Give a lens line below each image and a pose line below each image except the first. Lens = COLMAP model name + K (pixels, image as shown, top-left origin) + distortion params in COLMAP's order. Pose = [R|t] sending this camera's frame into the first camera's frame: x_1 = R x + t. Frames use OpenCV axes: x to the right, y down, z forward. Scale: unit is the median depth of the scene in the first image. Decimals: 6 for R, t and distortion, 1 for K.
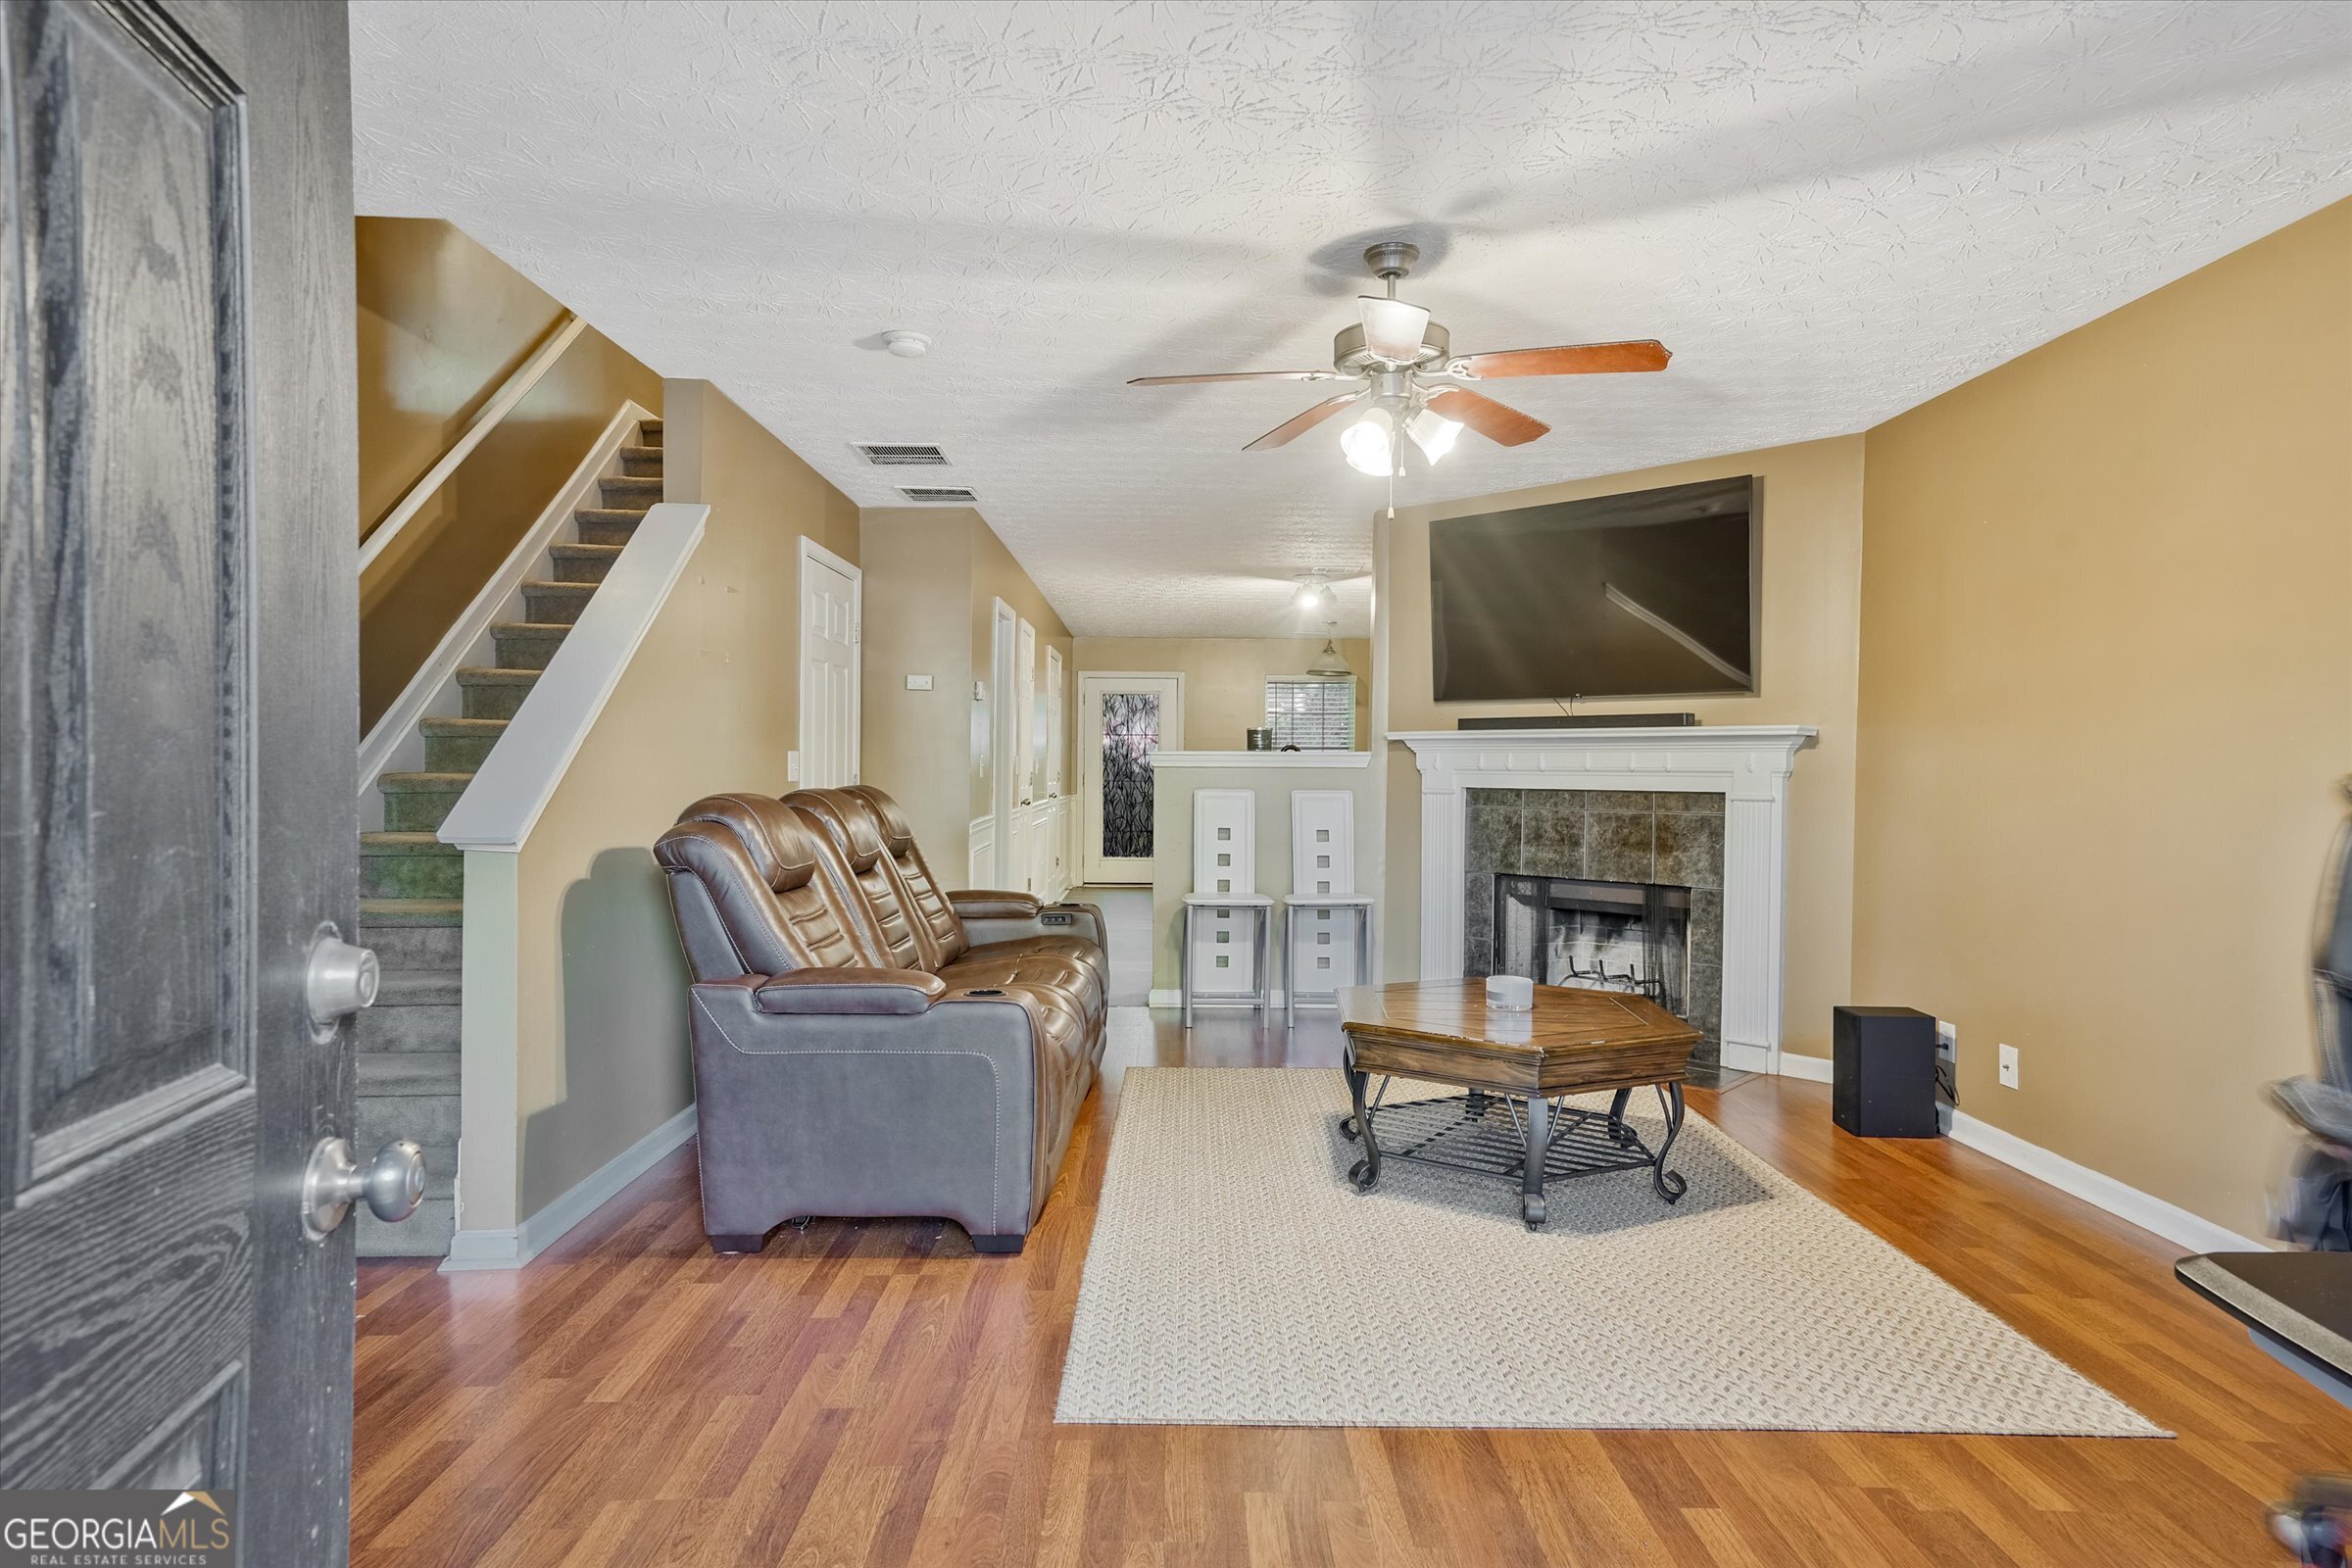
lens RADIAL K [[1293.7, 0, 1168.6], [0, 1293.7, 771.3], [0, 0, 1]] dist [0.047923, -0.000513]
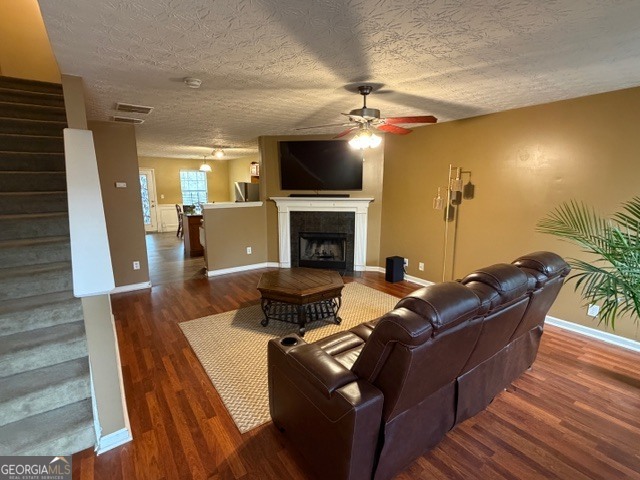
lens RADIAL K [[314.1, 0, 310.7], [0, 314.1, 241.4], [0, 0, 1]] dist [-0.017241, -0.002725]
pose [[0.823264, -0.113922, 0.556109, -0.363061], [0.013804, 0.983383, 0.181015, -0.095408], [-0.567490, -0.141347, 0.811157, 0.227569]]
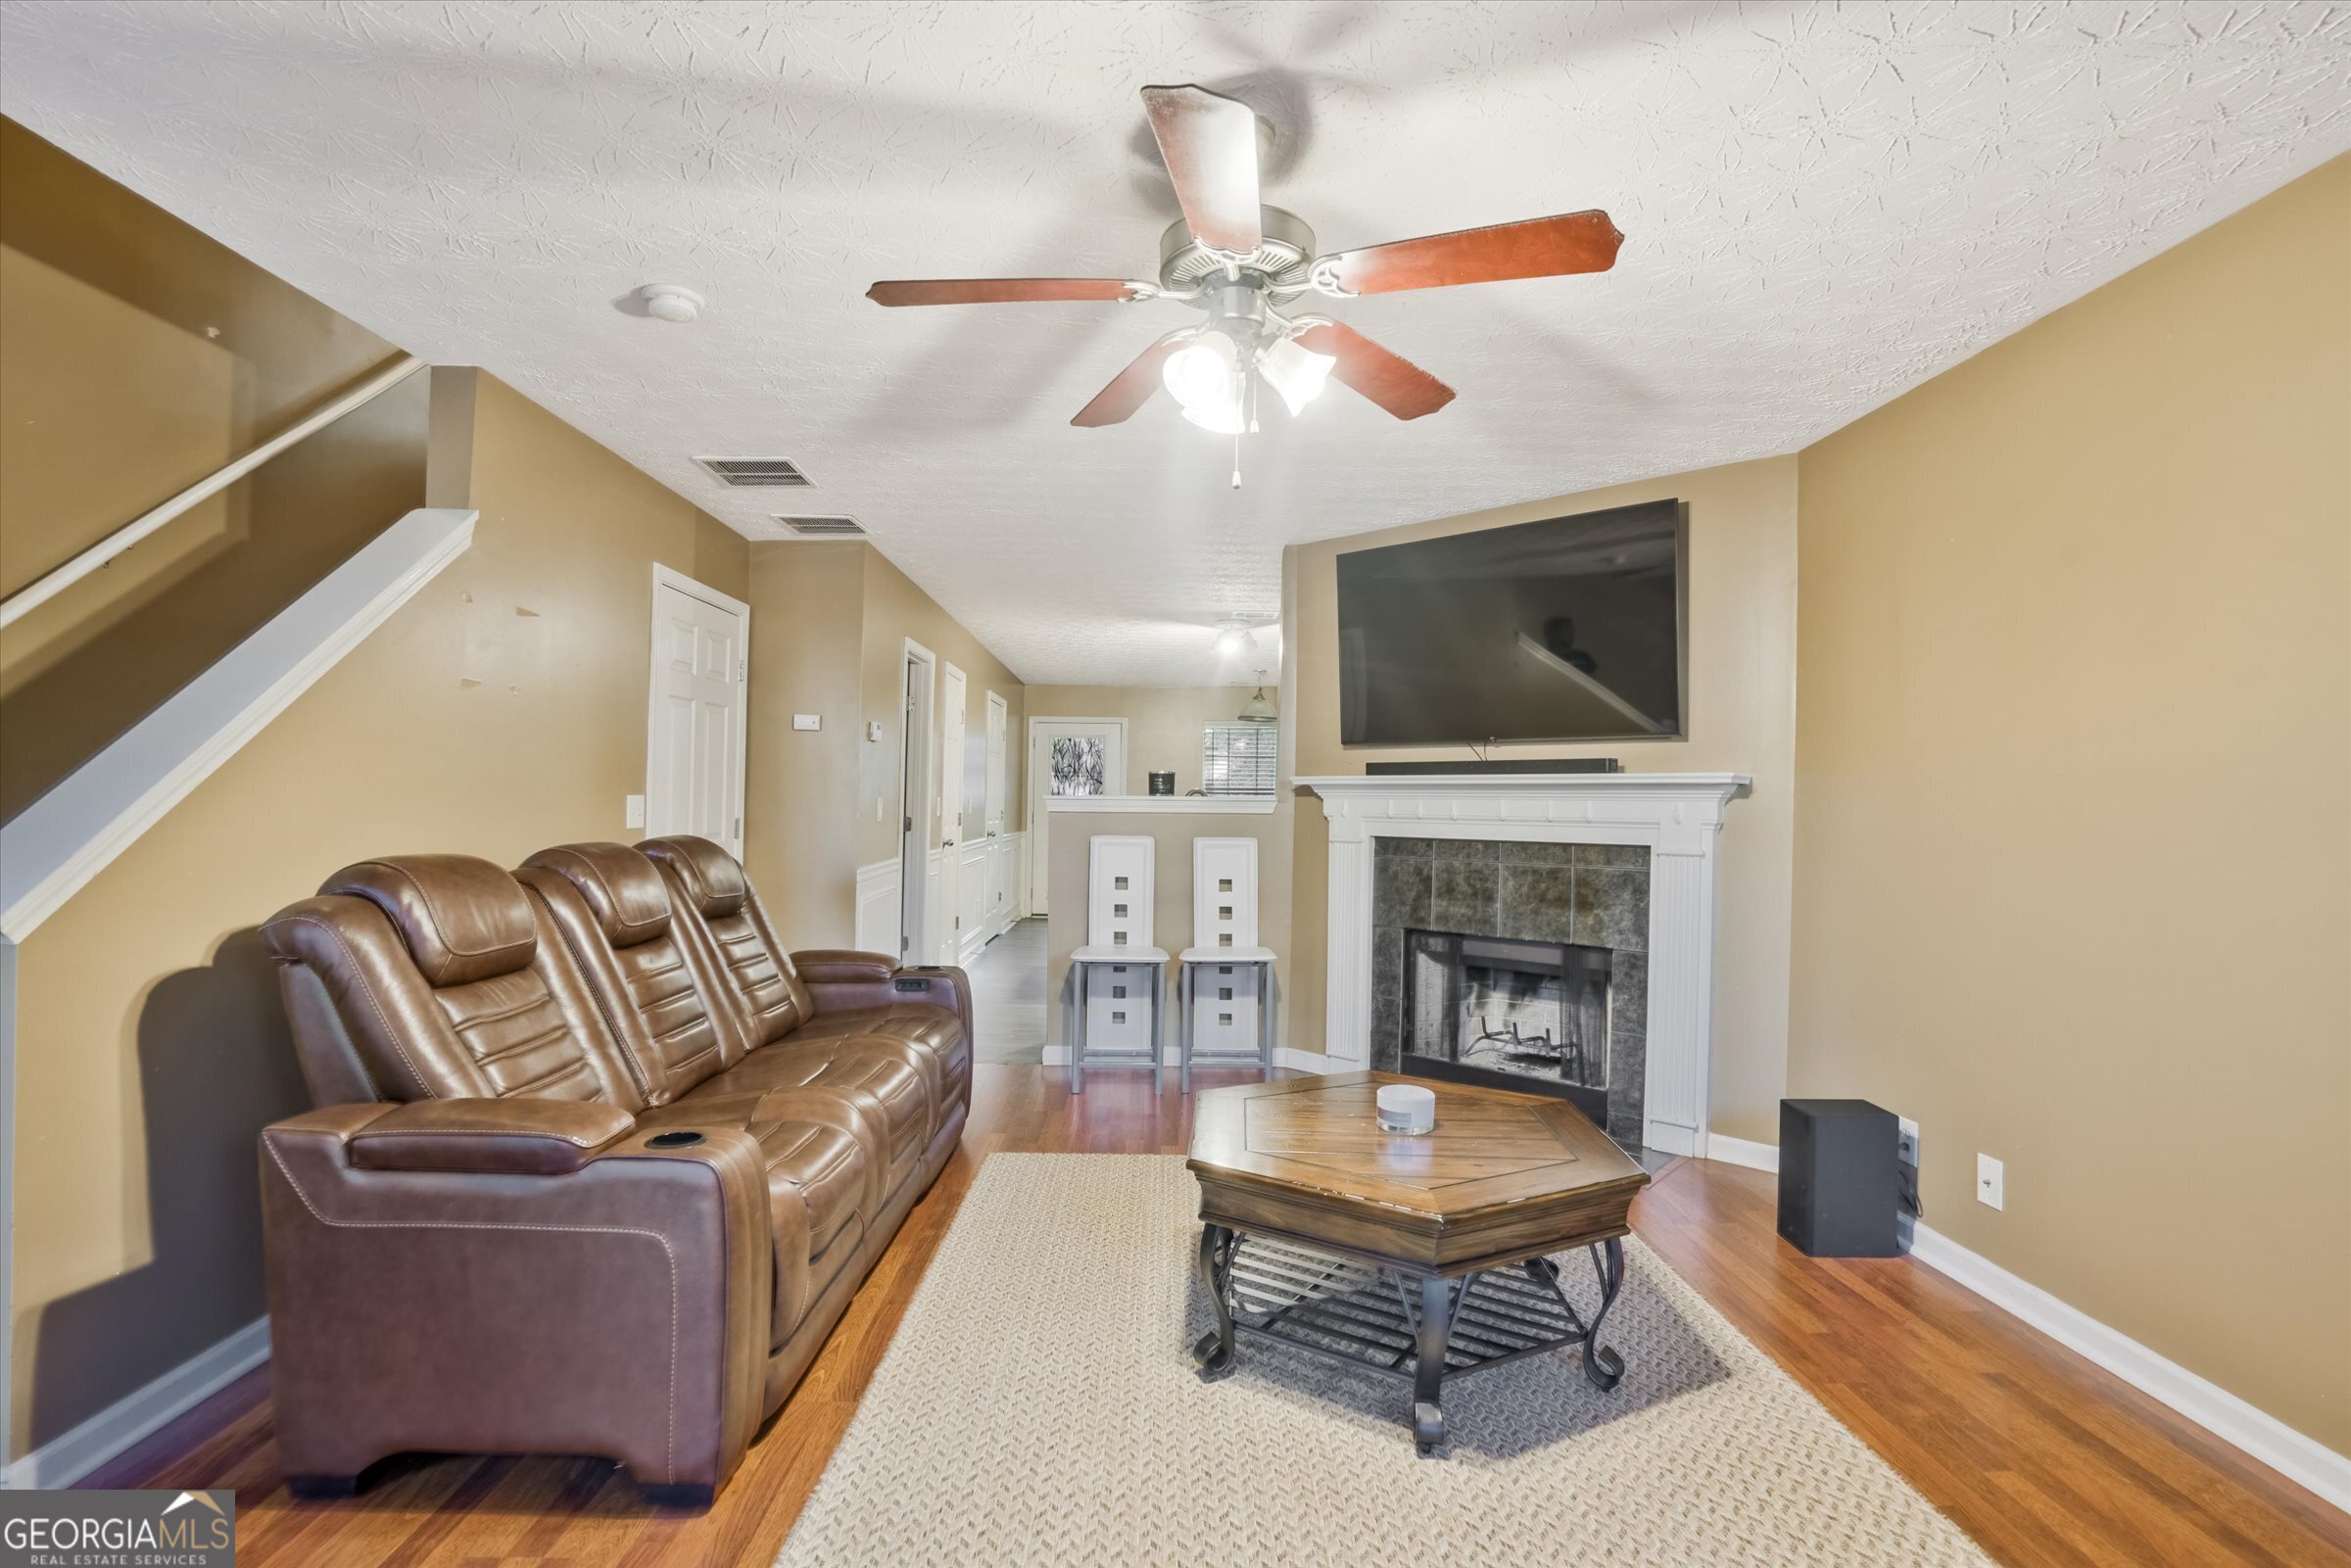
lens RADIAL K [[1085.6, 0, 1163.4], [0, 1085.6, 792.2], [0, 0, 1]] dist [-0.026353, 0.006747]
pose [[0.999927, 0.004731, 0.011117, 0.091315], [-0.004595, 0.999914, -0.012248, -0.012207], [-0.011174, 0.012196, 0.999863, 0.291754]]
